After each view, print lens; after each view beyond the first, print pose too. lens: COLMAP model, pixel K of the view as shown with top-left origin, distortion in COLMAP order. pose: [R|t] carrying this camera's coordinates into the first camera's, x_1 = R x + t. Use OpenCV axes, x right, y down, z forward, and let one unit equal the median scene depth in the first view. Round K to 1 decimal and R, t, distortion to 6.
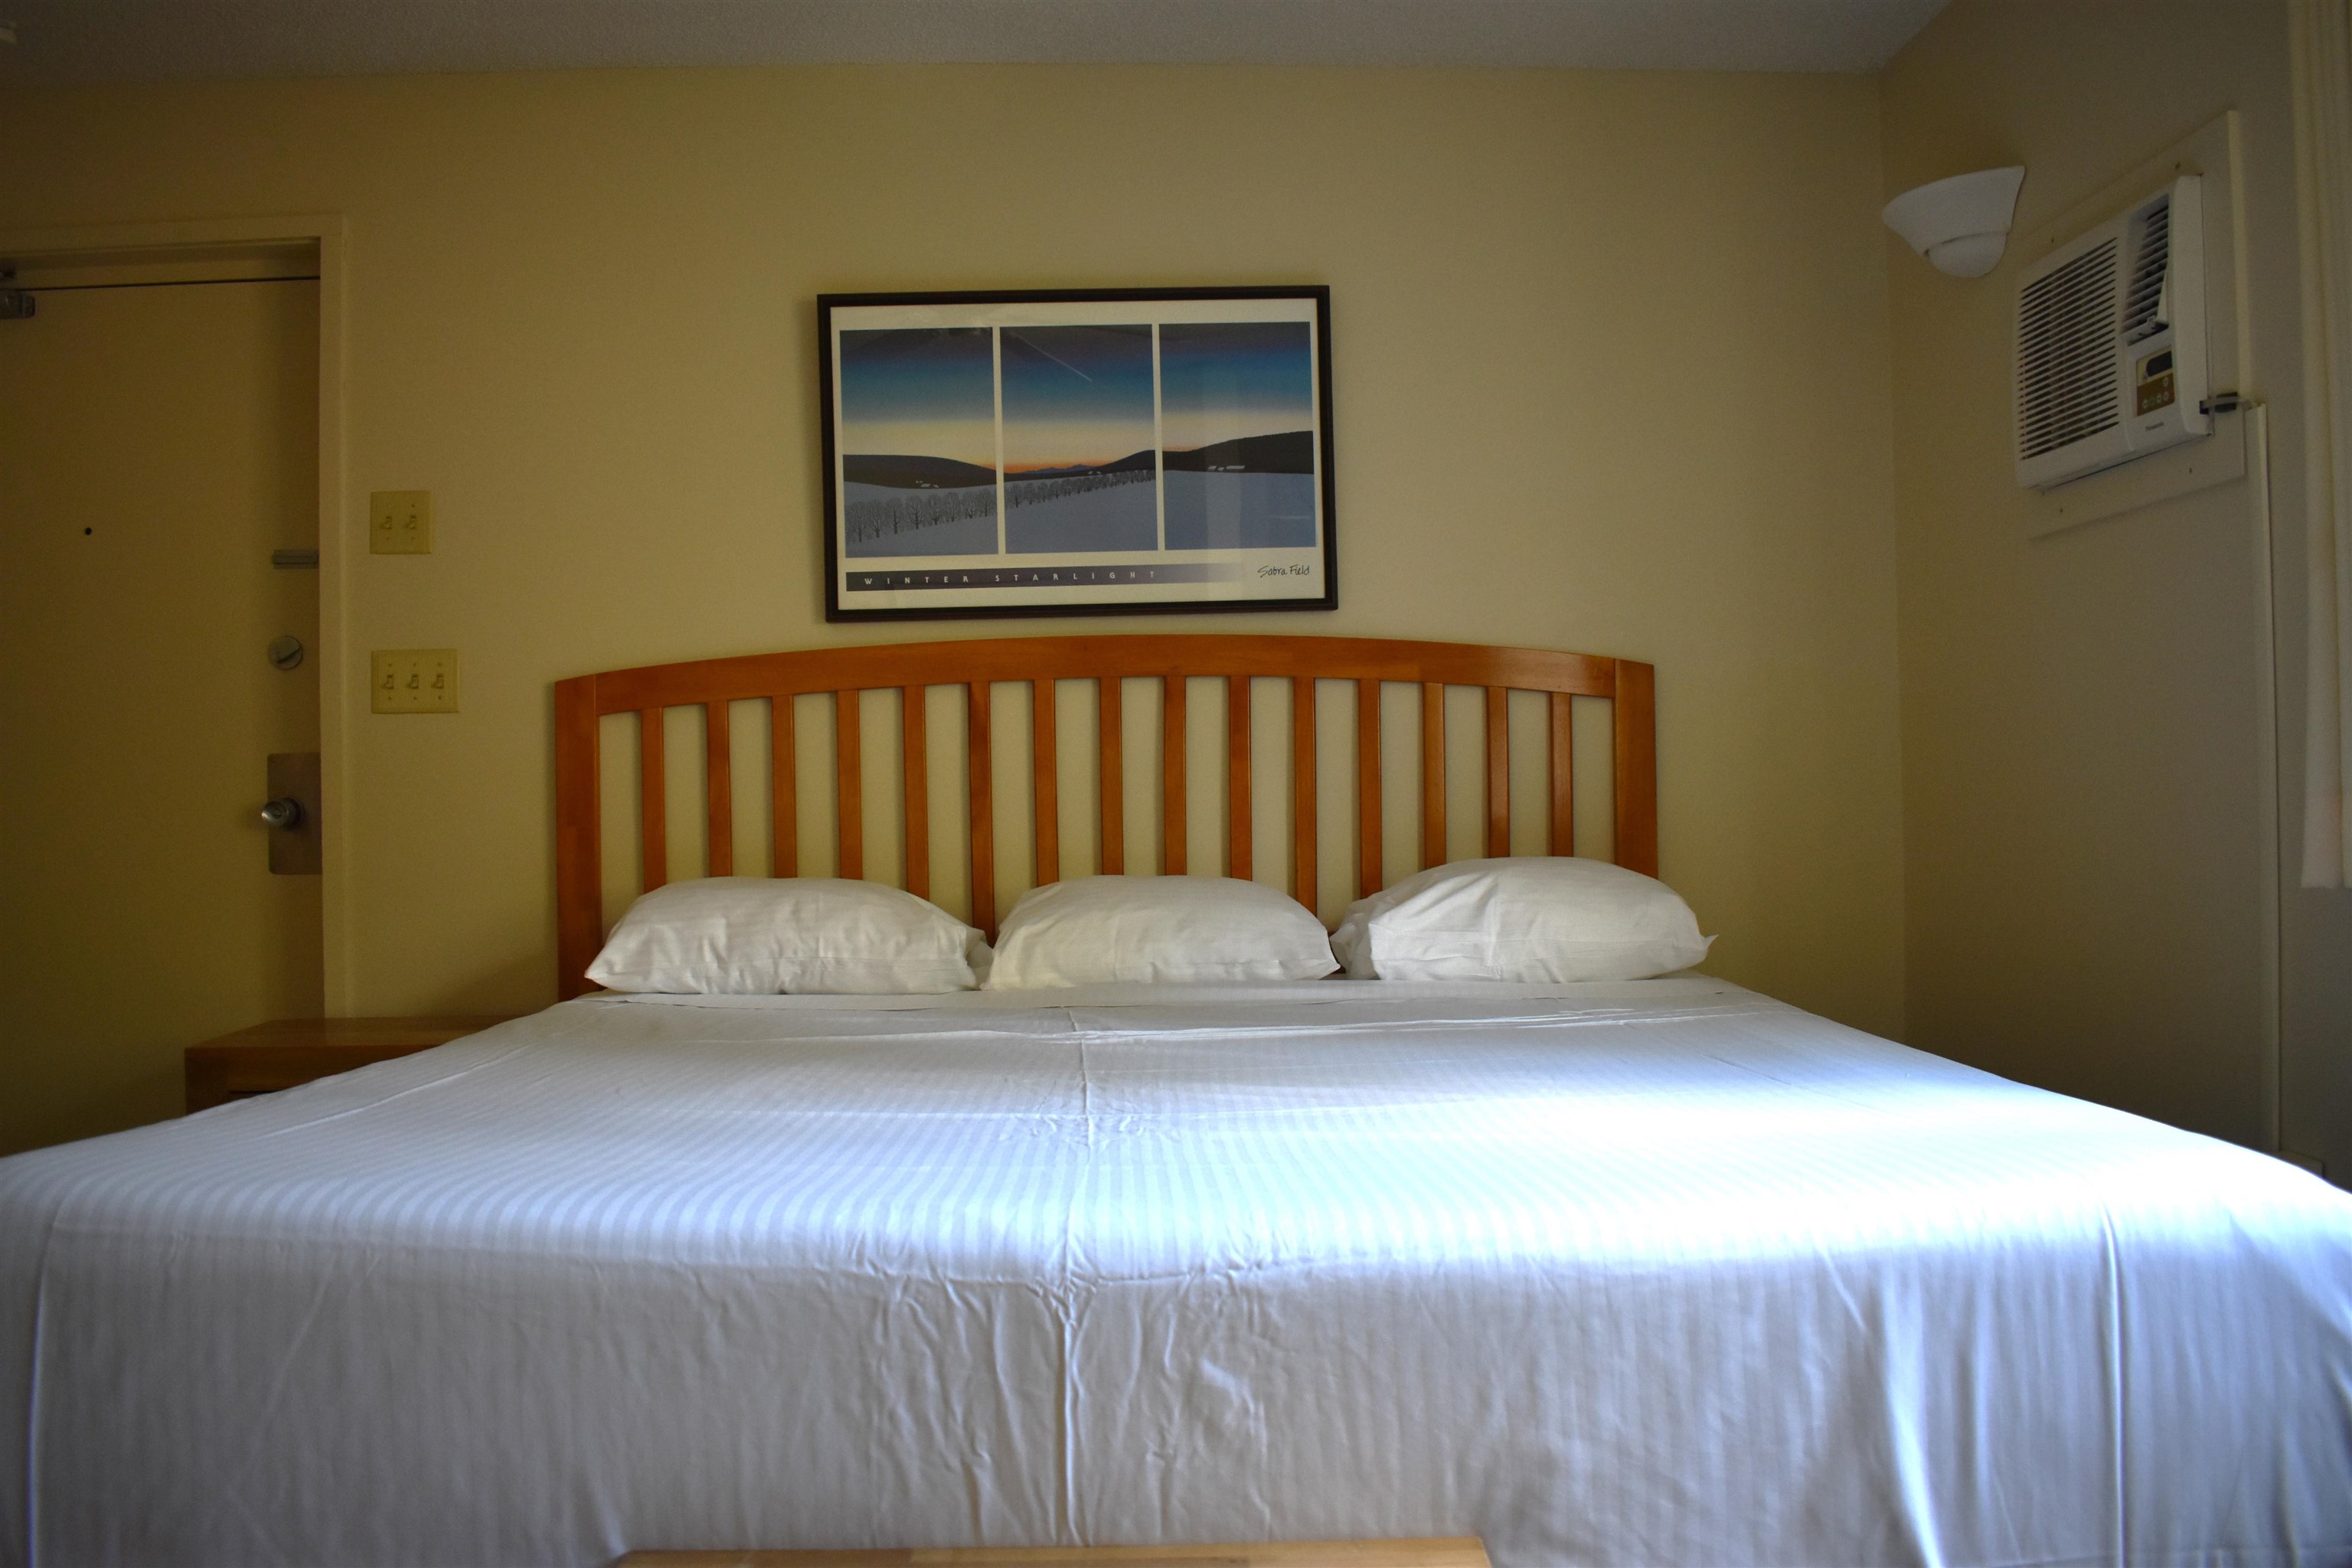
lens RADIAL K [[1855.6, 0, 1177.3], [0, 1855.6, 776.9], [0, 0, 1]] dist [-0.096513, 0.017483]
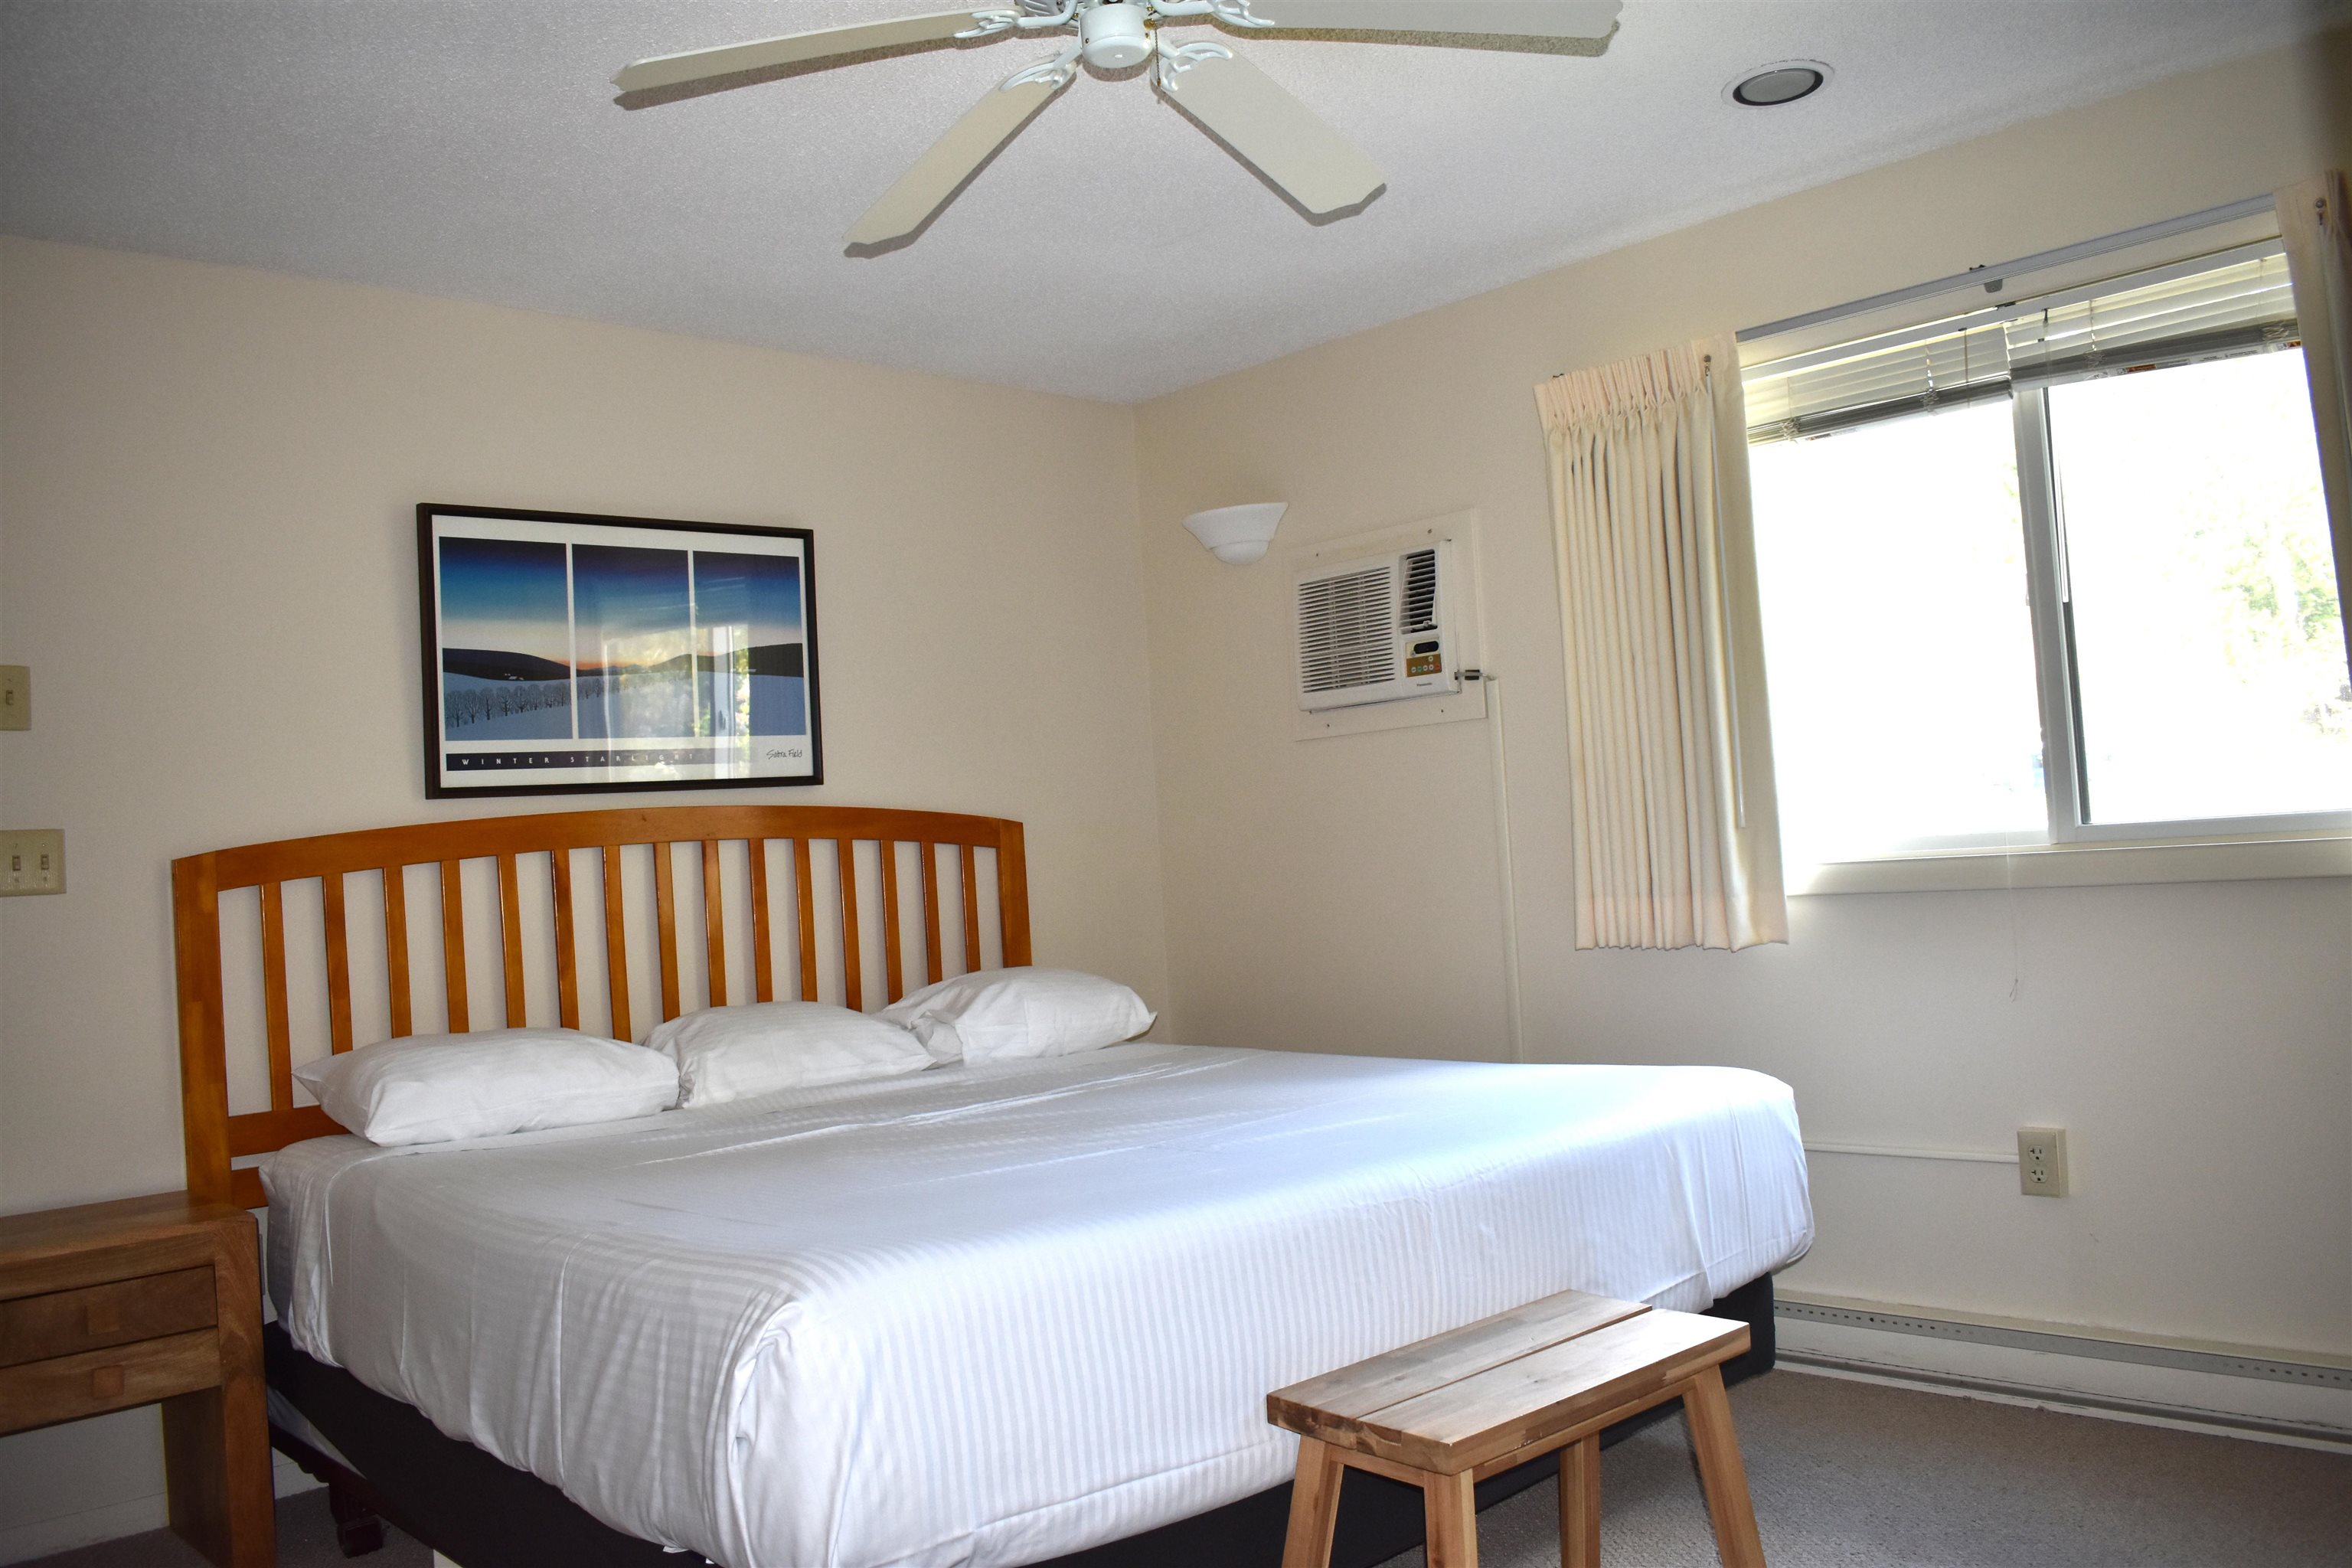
lens RADIAL K [[1855.6, 0, 1127.1], [0, 1855.6, 802.2], [0, 0, 1]] dist [-0.096513, 0.017483]
pose [[0.770043, -0.010947, 0.637898, -0.567356], [0.039751, 0.998733, -0.030847, -0.031150], [-0.636752, 0.049111, 0.769503, -0.108629]]
